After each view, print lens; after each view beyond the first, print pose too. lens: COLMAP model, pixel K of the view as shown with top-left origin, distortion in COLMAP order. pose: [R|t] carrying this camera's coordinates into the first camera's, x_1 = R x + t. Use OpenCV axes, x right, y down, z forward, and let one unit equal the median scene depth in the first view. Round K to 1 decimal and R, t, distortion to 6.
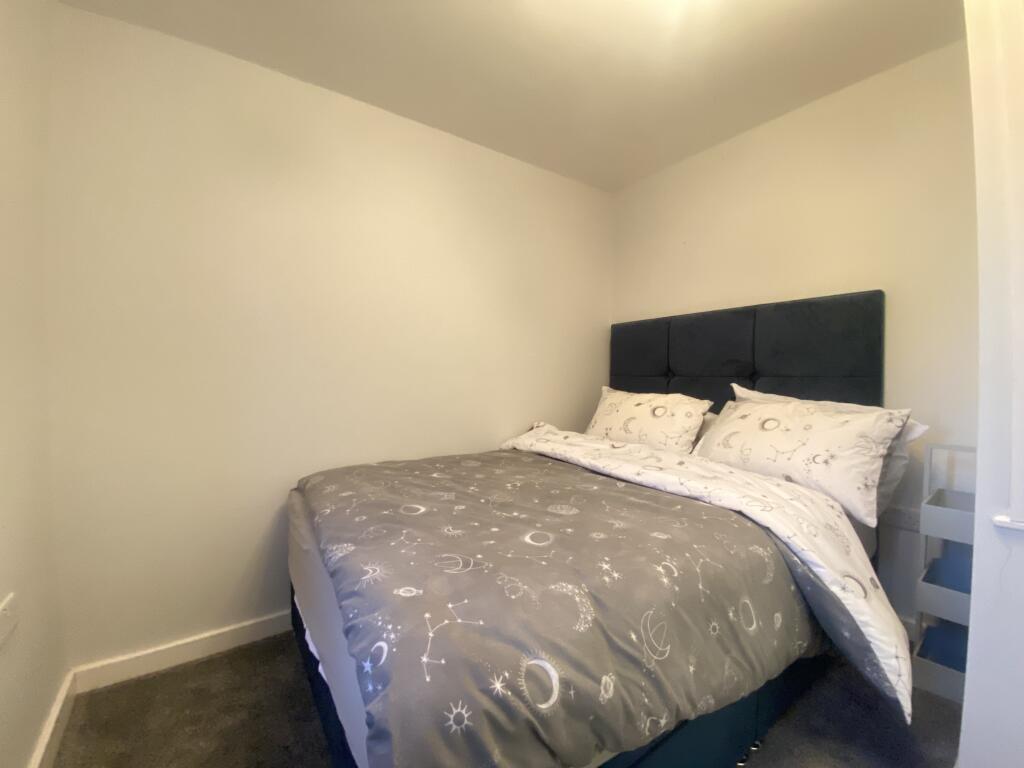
lens RADIAL K [[406.8, 0, 508.1], [0, 406.8, 381.5], [0, 0, 1]] dist [0.028916, -0.029790]
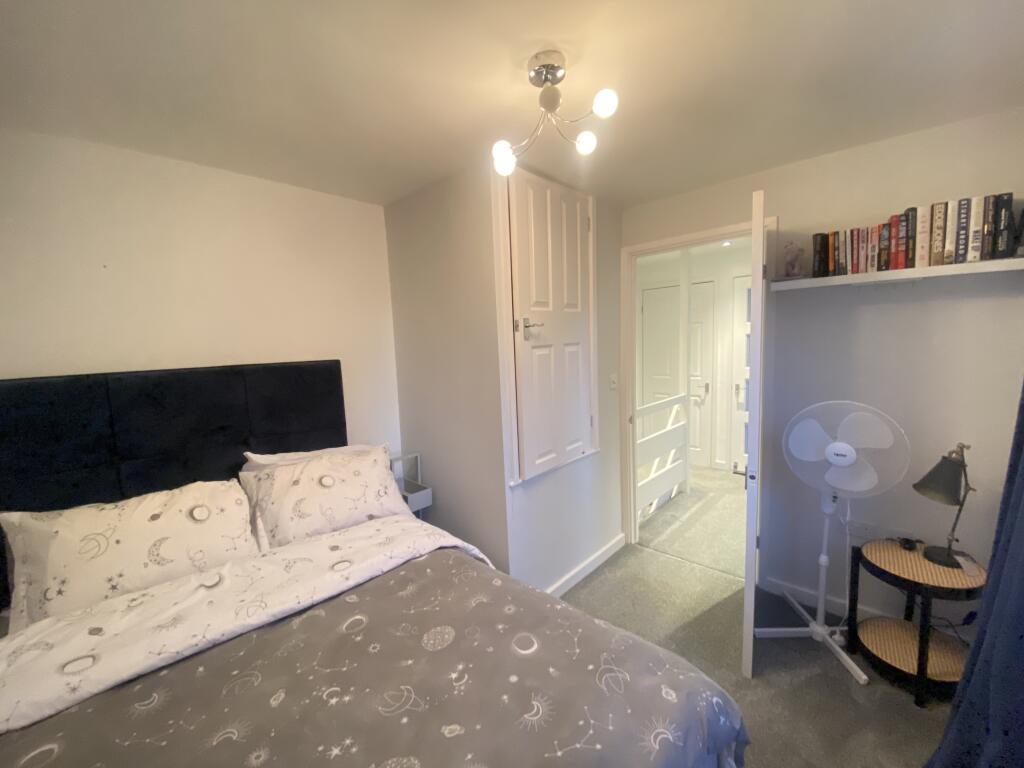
lens RADIAL K [[406.8, 0, 508.1], [0, 406.8, 381.5], [0, 0, 1]] dist [0.028916, -0.029790]
pose [[-0.189147, -0.088212, 0.977978, -0.618899], [0.057758, 0.993233, 0.100759, -0.289603], [-0.980249, 0.075544, -0.182773, 0.777865]]
